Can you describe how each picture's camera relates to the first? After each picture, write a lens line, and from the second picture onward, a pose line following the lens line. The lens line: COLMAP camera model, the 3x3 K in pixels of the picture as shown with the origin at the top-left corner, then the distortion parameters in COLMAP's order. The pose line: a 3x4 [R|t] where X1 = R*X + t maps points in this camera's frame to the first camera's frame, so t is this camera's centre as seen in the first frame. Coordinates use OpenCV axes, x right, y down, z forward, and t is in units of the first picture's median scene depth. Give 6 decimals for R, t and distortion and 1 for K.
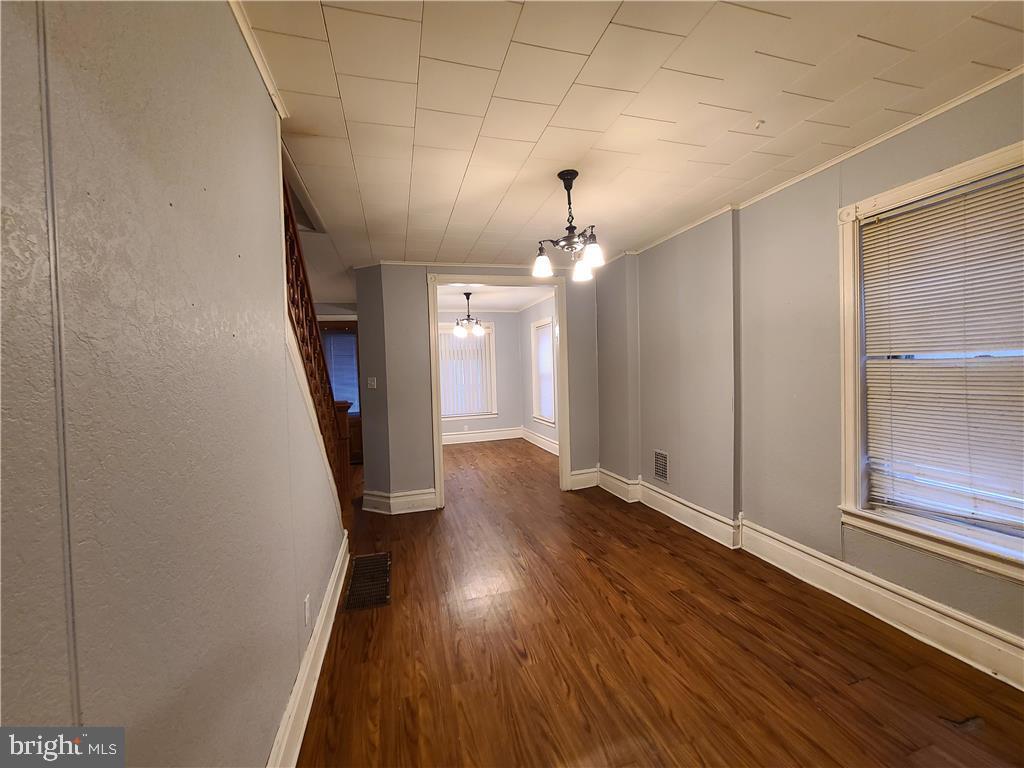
lens RADIAL K [[415.8, 0, 512.2], [0, 415.8, 383.5], [0, 0, 1]] dist [0.001760, 0.000275]
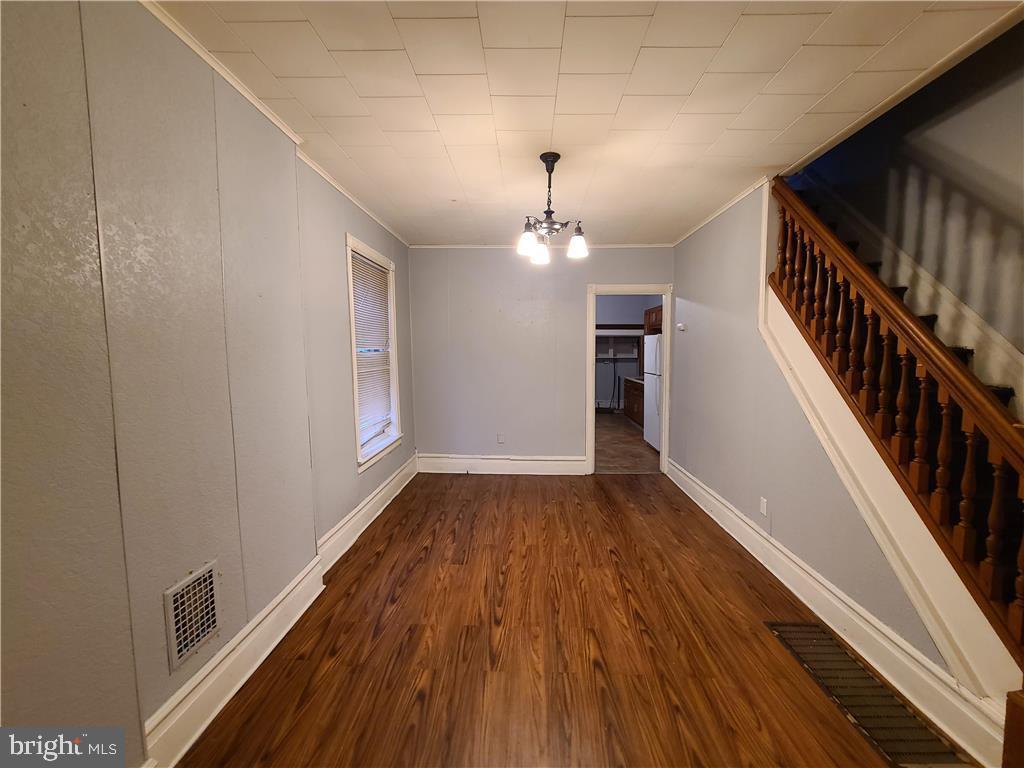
lens RADIAL K [[415.8, 0, 520.7], [0, 415.8, 381.4], [0, 0, 1]] dist [0.001760, 0.000275]
pose [[-0.957574, 0.017143, 0.287677, -0.078176], [0.047561, 0.993942, 0.099081, -0.064402], [-0.284236, 0.108559, -0.952588, 2.026078]]
